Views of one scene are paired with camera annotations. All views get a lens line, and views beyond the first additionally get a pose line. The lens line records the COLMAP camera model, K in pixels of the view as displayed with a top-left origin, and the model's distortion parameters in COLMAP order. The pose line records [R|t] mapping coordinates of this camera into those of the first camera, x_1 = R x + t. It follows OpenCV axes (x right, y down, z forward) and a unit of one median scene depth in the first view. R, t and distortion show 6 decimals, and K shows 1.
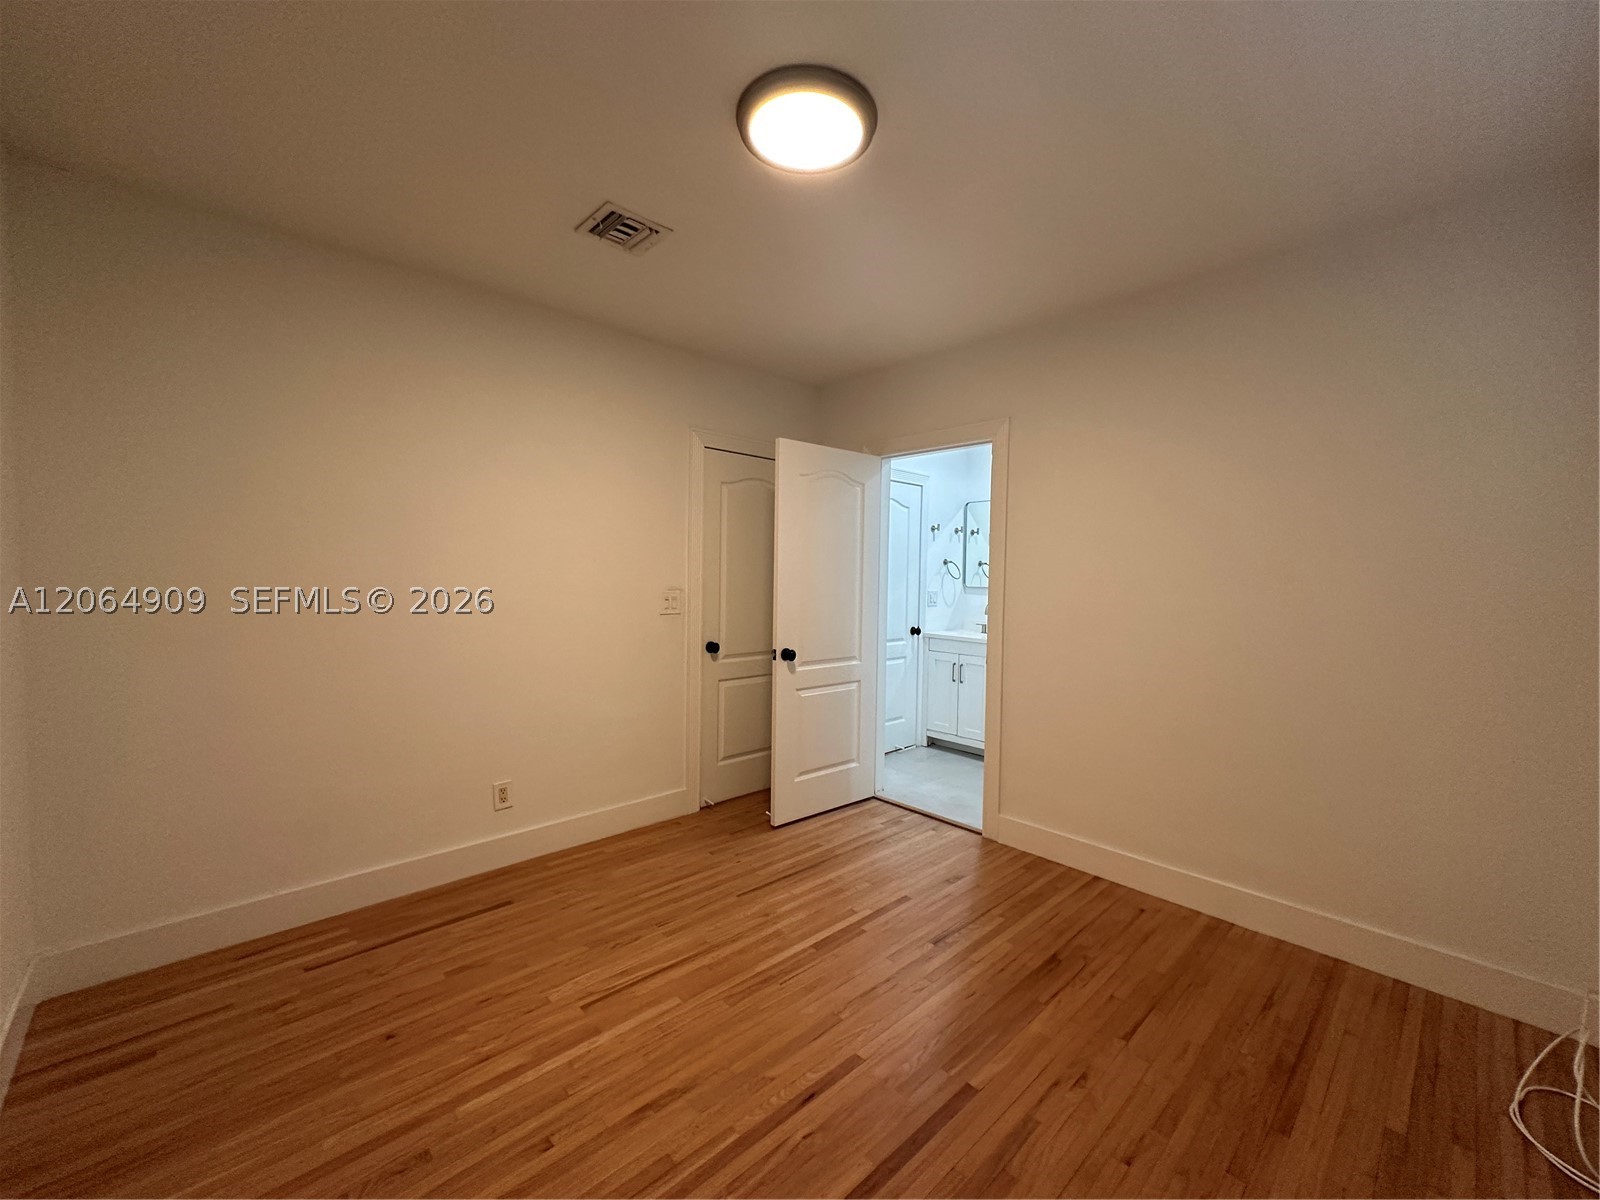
lens RADIAL K [[638.6, 0, 800.0], [0, 638.6, 600.0], [0, 0, 1]] dist [-0.000926, 0.000489]
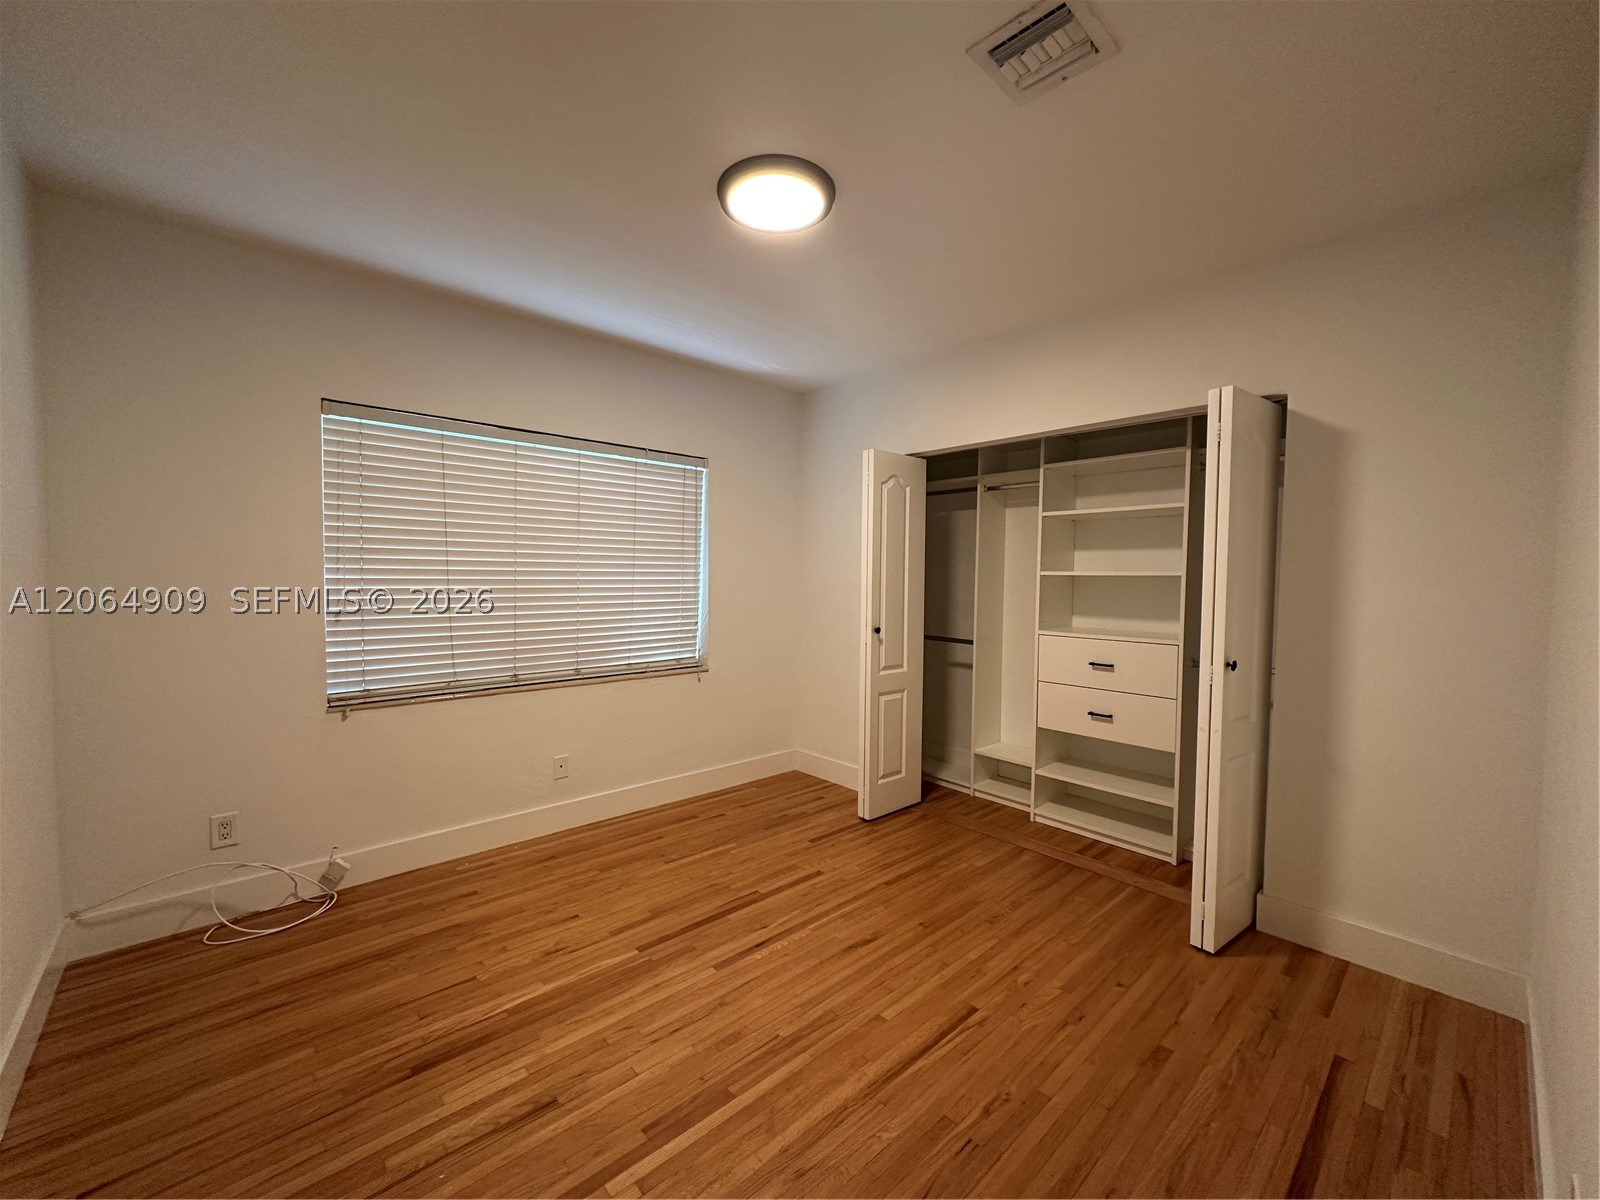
lens RADIAL K [[638.6, 0, 800.0], [0, 638.6, 600.0], [0, 0, 1]] dist [-0.000926, 0.000489]
pose [[-0.999707, -0.022468, 0.008982, -0.053813], [-0.021630, 0.996190, 0.084487, -0.078553], [-0.010846, 0.084268, -0.996384, 1.814467]]
